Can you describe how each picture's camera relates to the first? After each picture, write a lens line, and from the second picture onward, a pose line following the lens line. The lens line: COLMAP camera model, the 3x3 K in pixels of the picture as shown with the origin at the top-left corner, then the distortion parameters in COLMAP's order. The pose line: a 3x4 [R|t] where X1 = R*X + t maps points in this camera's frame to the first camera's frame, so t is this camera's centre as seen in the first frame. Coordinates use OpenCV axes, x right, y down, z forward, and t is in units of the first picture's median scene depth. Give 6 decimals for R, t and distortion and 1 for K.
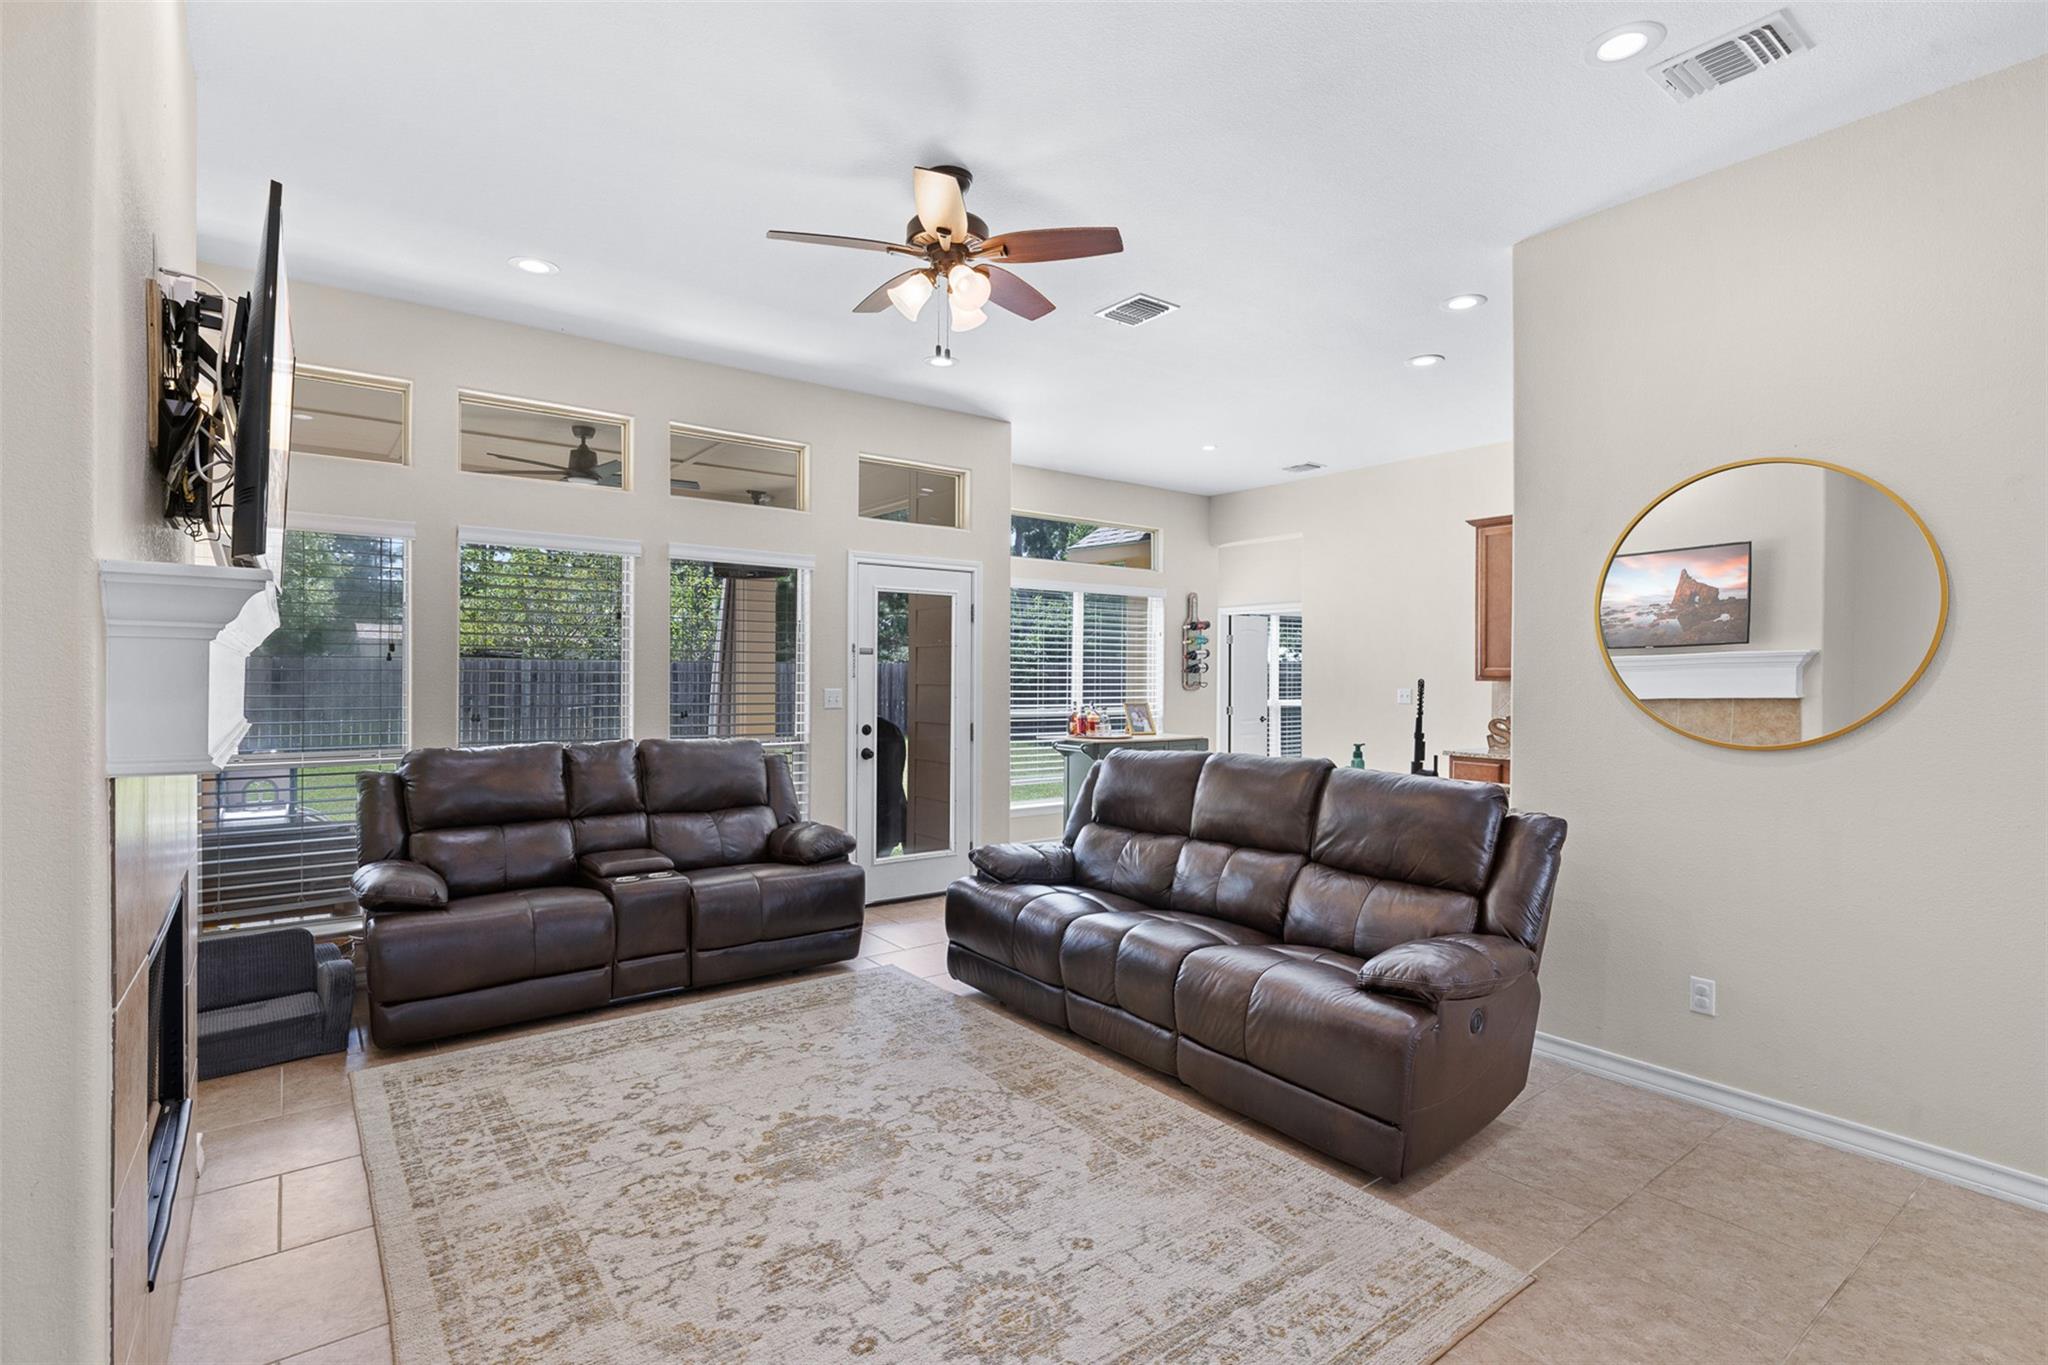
lens RADIAL K [[975.7, 0, 1024.0], [0, 975.7, 682.5], [0, 0, 1]] dist [-0.001793, 0.000143]
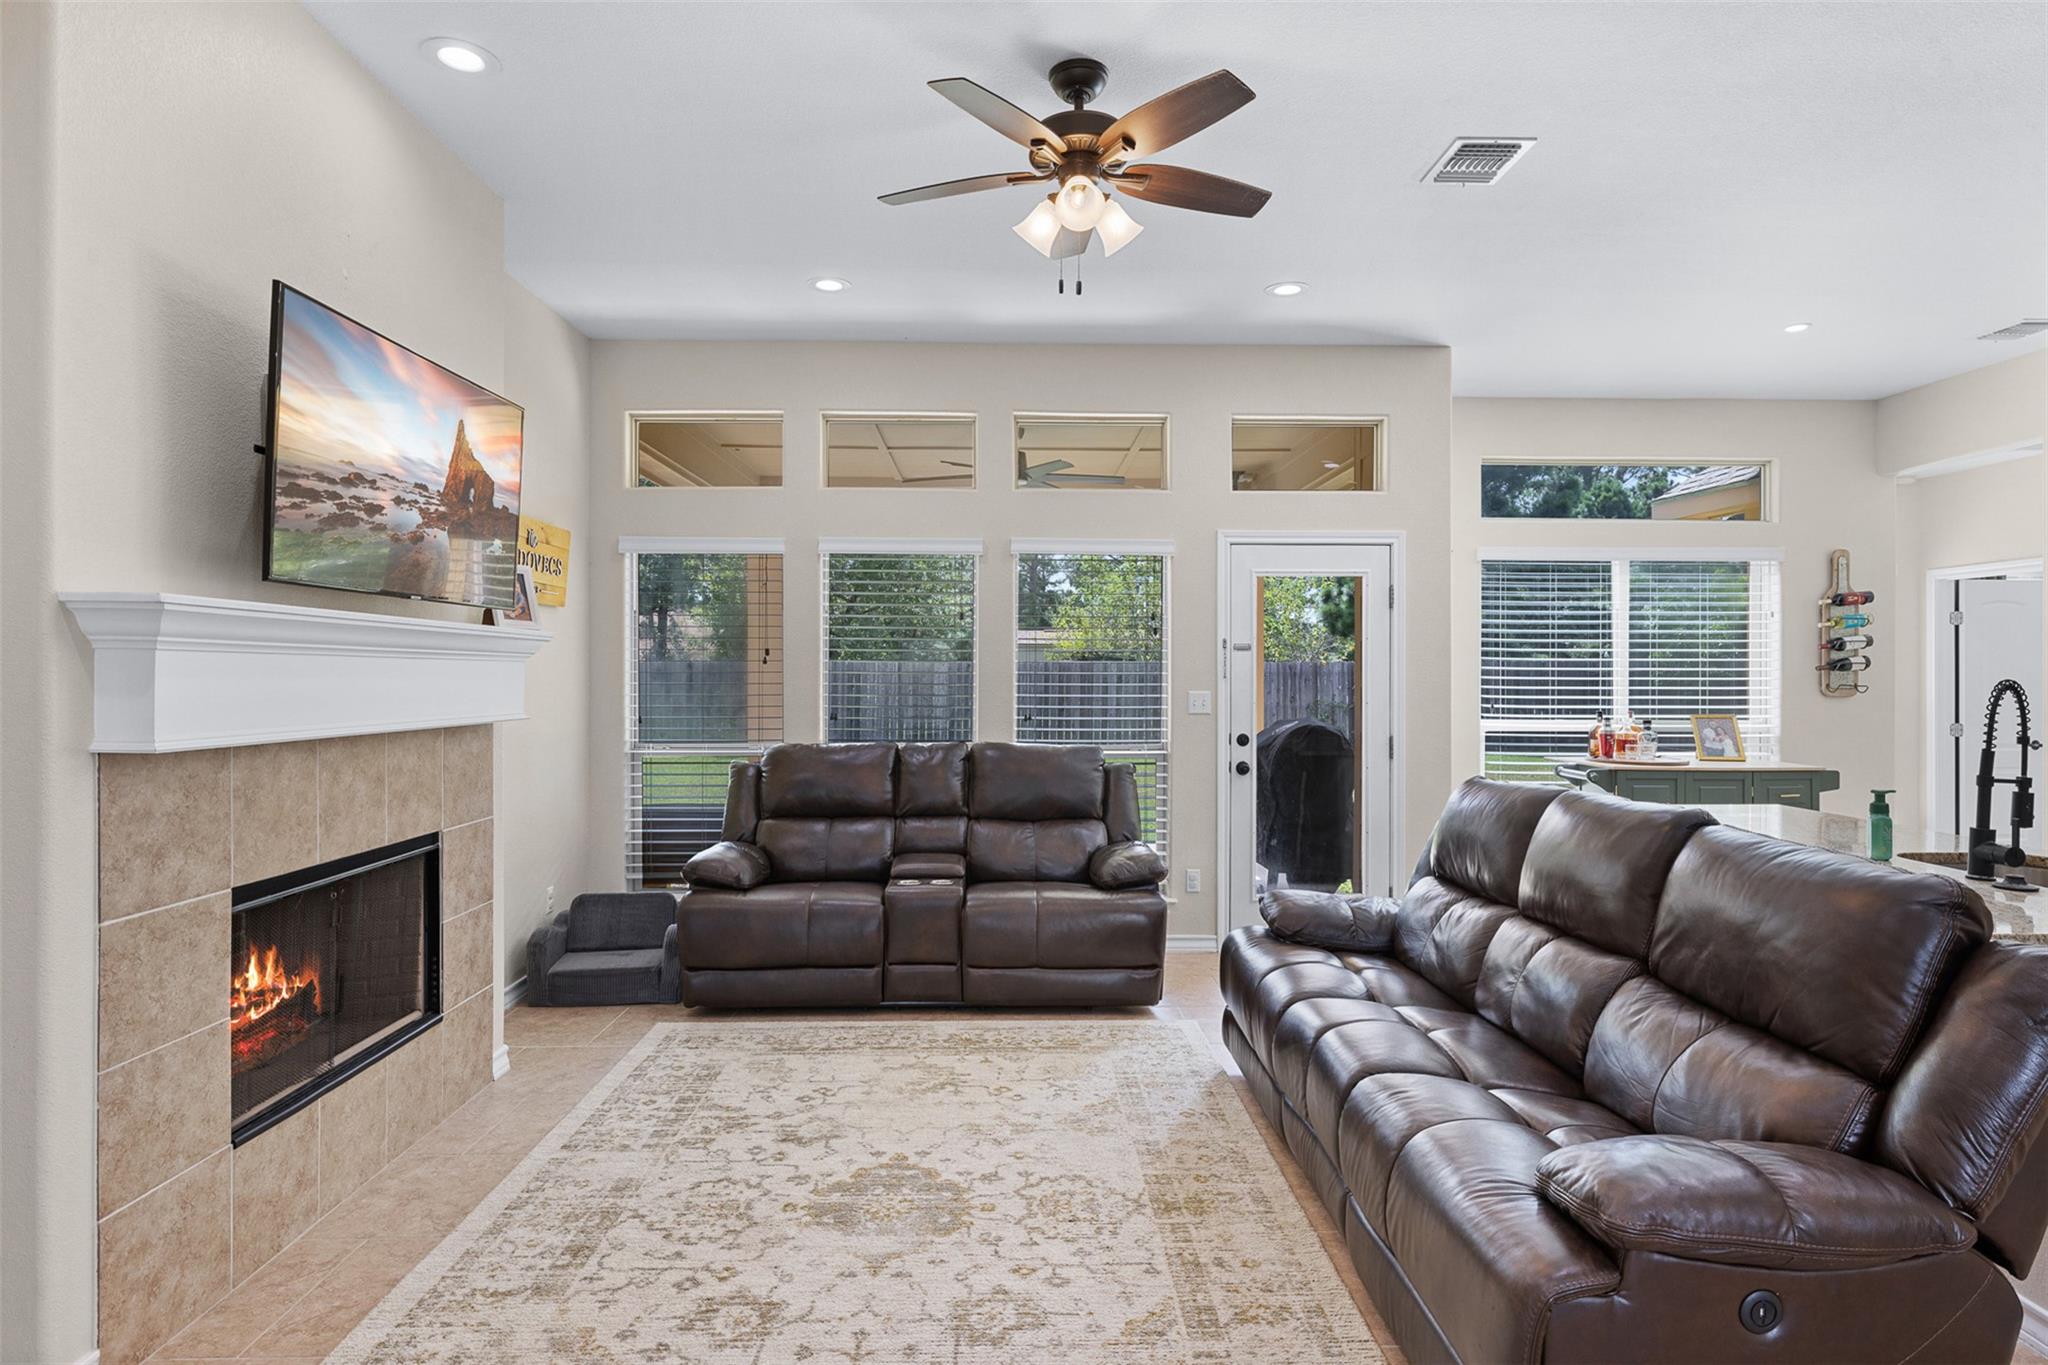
lens RADIAL K [[1073.8, 0, 1022.4], [0, 1073.8, 676.7], [0, 0, 1]] dist [-0.003090, 0.000858]
pose [[0.807799, -0.002582, -0.589453, 0.339679], [-0.001945, 0.999973, -0.007045, 0.000467], [0.589455, 0.006838, 0.807772, 0.193896]]
